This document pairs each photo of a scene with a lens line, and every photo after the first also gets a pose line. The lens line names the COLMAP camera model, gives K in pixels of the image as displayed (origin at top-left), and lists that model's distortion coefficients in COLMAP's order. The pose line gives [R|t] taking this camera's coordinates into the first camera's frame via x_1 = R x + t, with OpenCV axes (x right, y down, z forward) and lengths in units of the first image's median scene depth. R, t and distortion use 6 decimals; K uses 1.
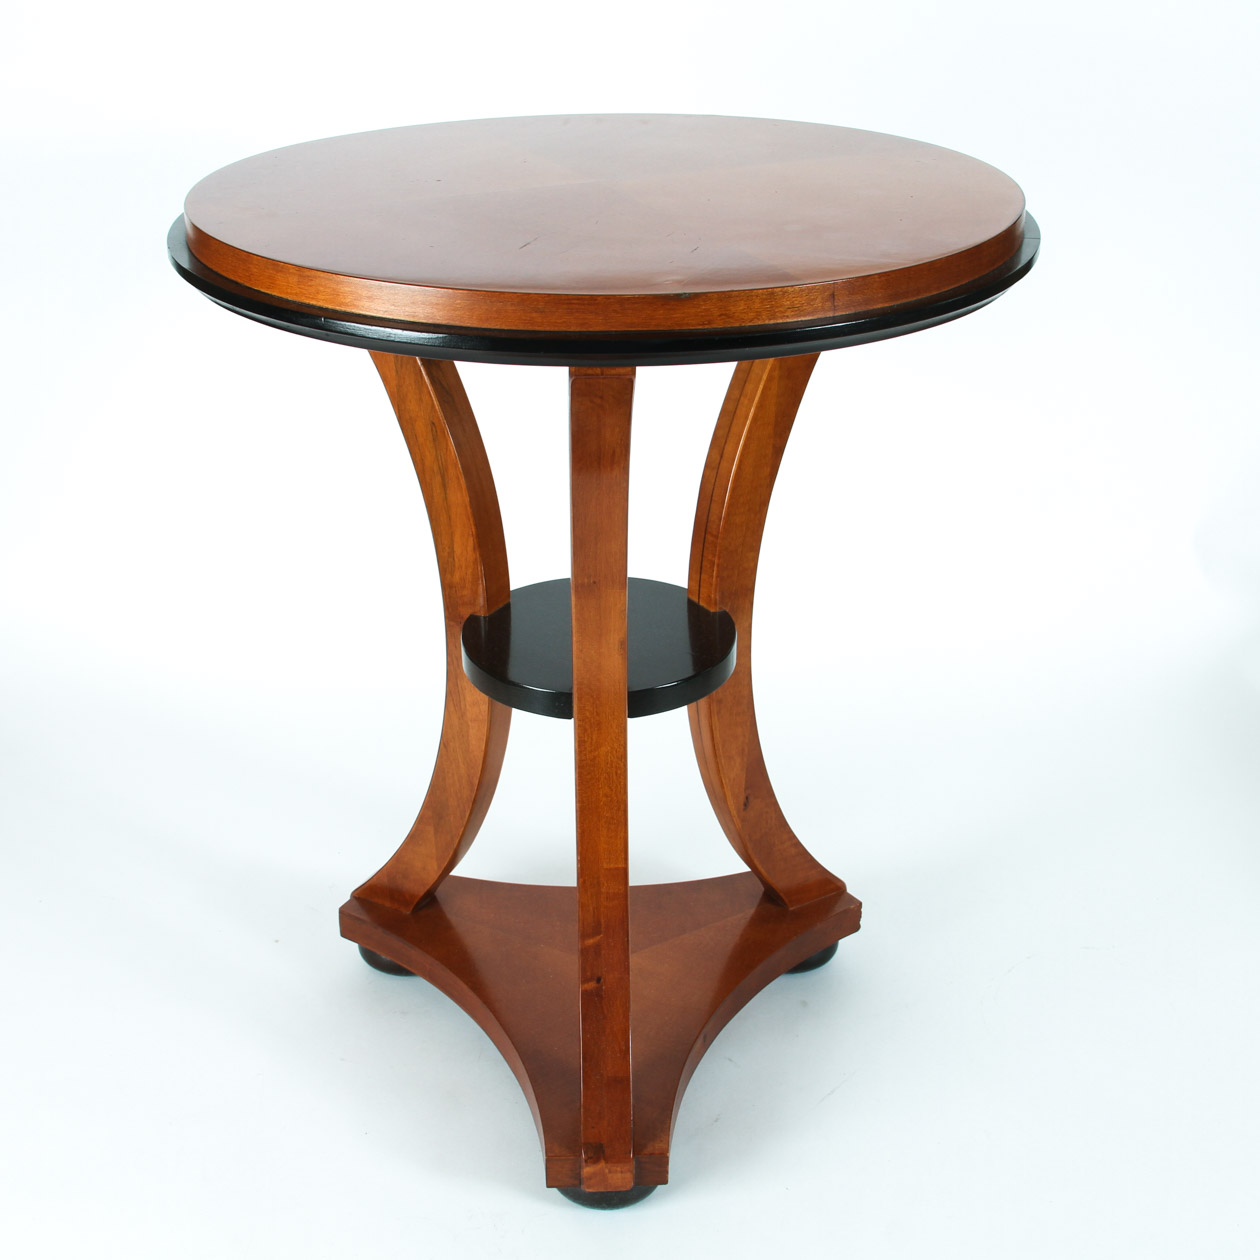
lens RADIAL K [[1987.6, 0, 638.8], [0, 1987.6, 638.4], [0, 0, 1]] dist [-0.065815, 0.000000]
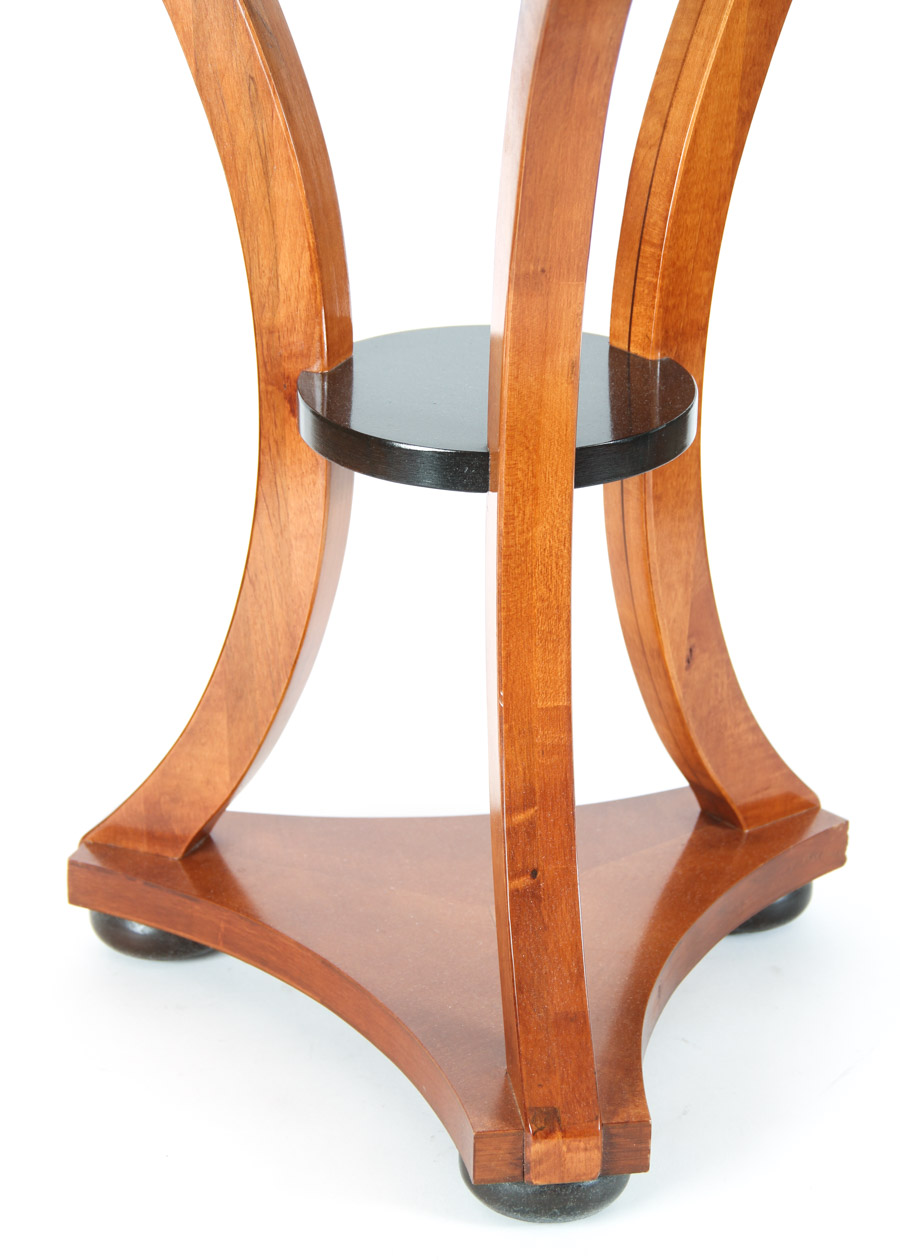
lens RADIAL K [[3749.9, 0, 472.9], [0, 3749.9, 658.0], [0, 0, 1]] dist [0.568910, 0.000000]
pose [[0.990067, -0.029900, 0.137377, -0.208615], [0.038799, 0.997286, -0.062565, 0.170320], [-0.135133, 0.067274, 0.988541, -0.280075]]
